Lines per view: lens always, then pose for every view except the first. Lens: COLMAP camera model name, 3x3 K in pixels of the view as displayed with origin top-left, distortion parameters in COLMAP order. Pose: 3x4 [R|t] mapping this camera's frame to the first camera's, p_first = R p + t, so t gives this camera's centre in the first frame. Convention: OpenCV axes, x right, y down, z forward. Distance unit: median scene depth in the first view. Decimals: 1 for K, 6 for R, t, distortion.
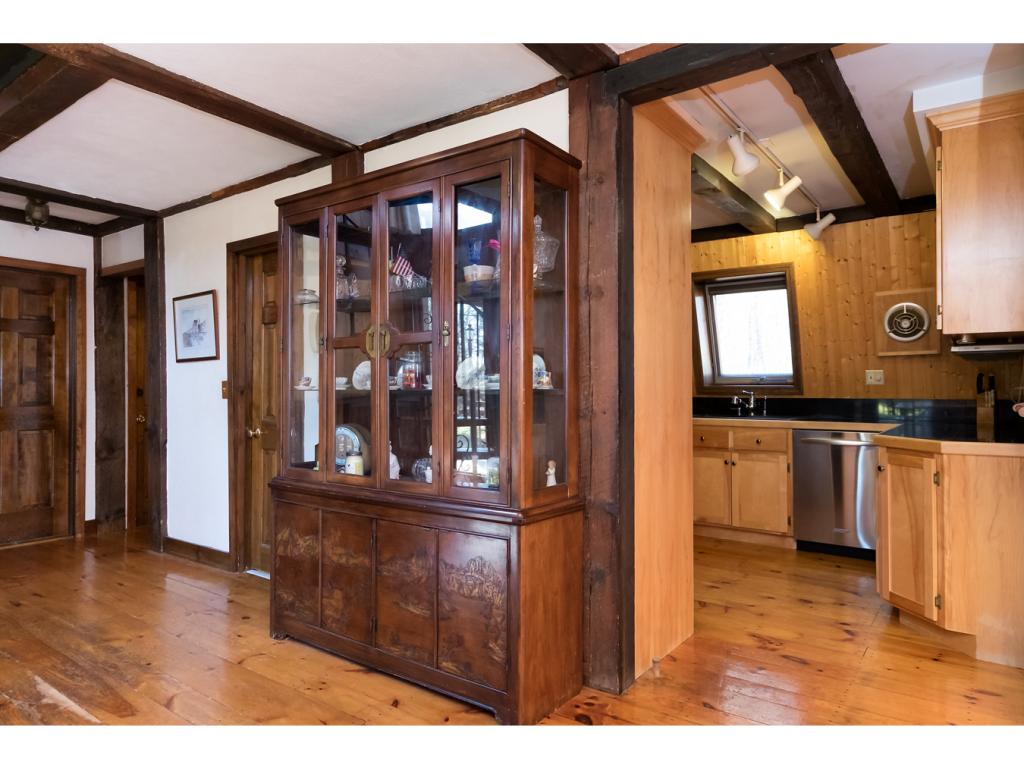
lens RADIAL K [[608.7, 0, 510.6], [0, 608.7, 389.0], [0, 0, 1]] dist [-0.003746, -0.001270]
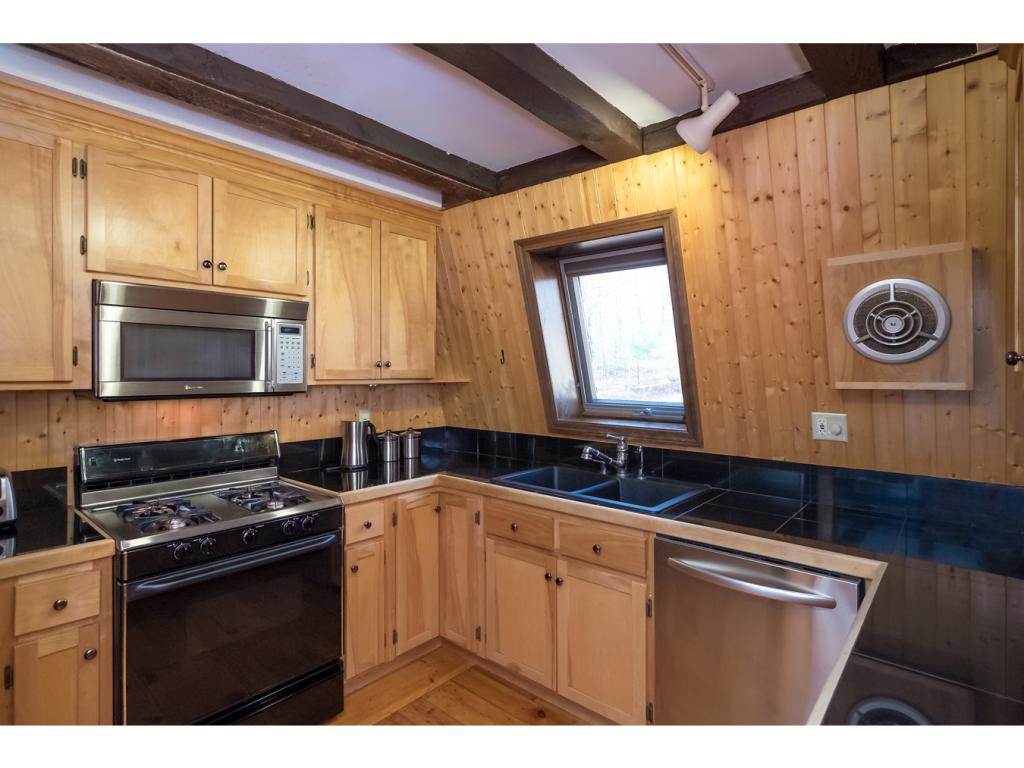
lens RADIAL K [[515.1, 0, 506.1], [0, 515.1, 373.5], [0, 0, 1]] dist [0.004652, -0.002462]
pose [[0.998133, 0.003831, -0.060951, 0.351852], [-0.003520, 0.999980, 0.005204, -0.065927], [0.060969, -0.004980, 0.998127, 0.546135]]
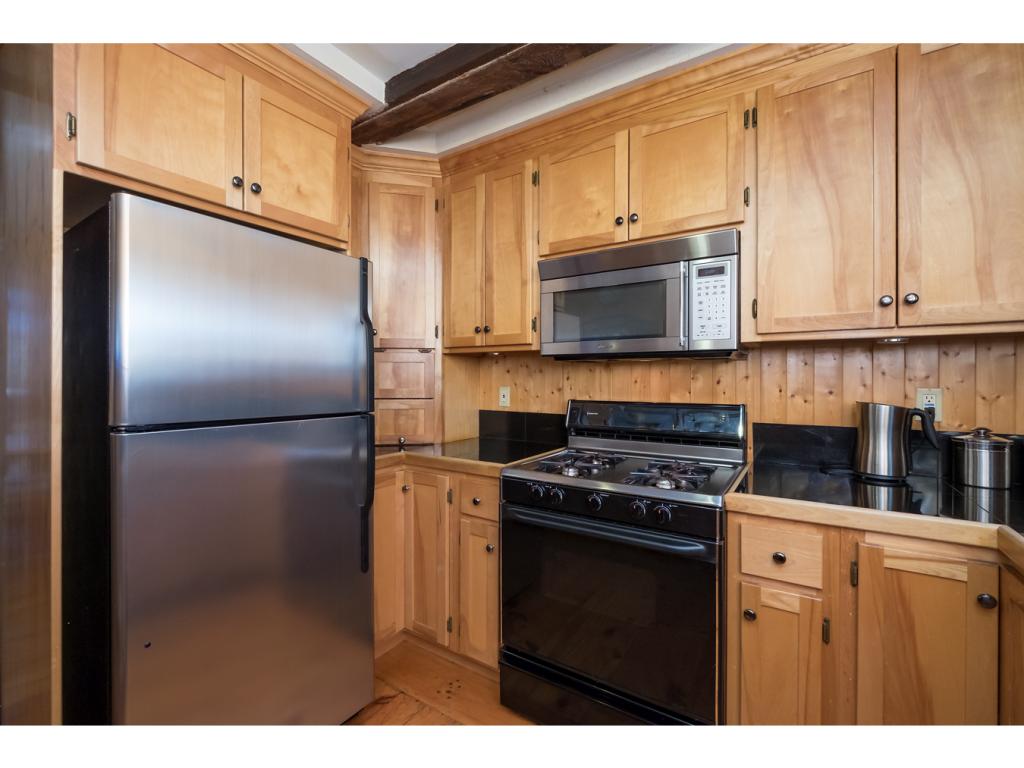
lens RADIAL K [[450.4, 0, 509.3], [0, 450.4, 380.3], [0, 0, 1]] dist [0.002668, -0.001419]
pose [[0.081813, 0.004340, -0.996638, 0.441915], [0.000423, 0.999990, 0.004389, -0.023253], [0.996648, -0.000781, 0.081810, 0.853211]]
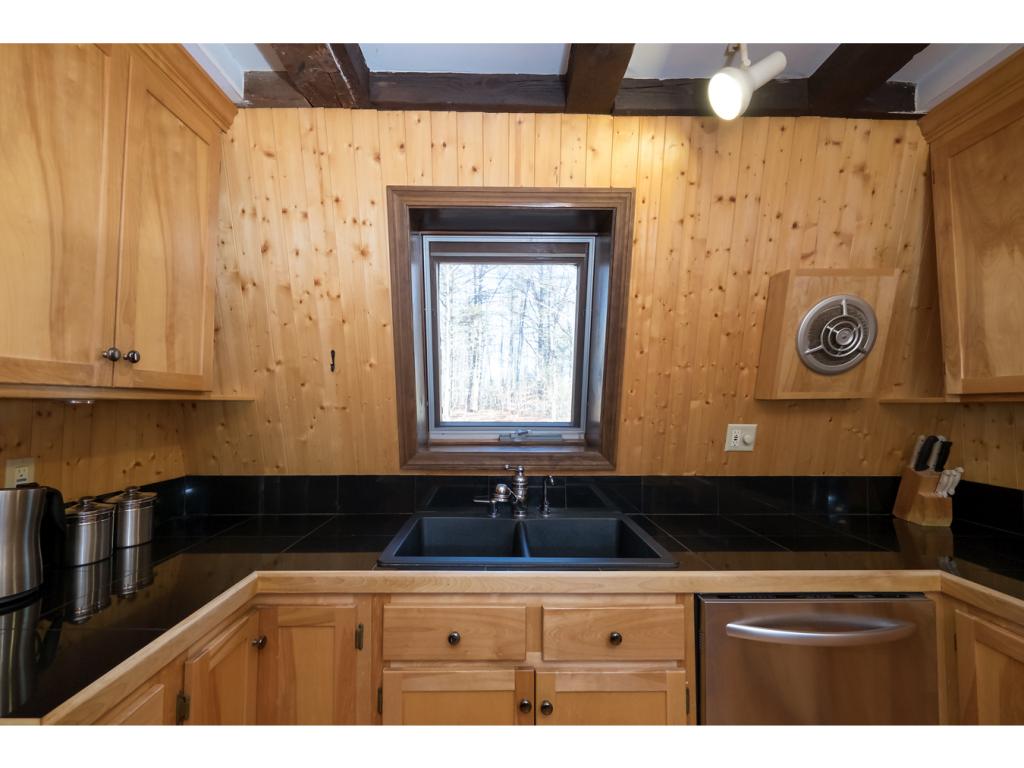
lens RADIAL K [[450.4, 0, 506.0], [0, 450.4, 374.9], [0, 0, 1]] dist [0.002668, -0.001419]
pose [[0.790512, 0.040842, 0.611084, 0.191183], [-0.002881, 0.998011, -0.062975, -0.048611], [-0.612440, 0.048022, 0.789057, 0.813928]]
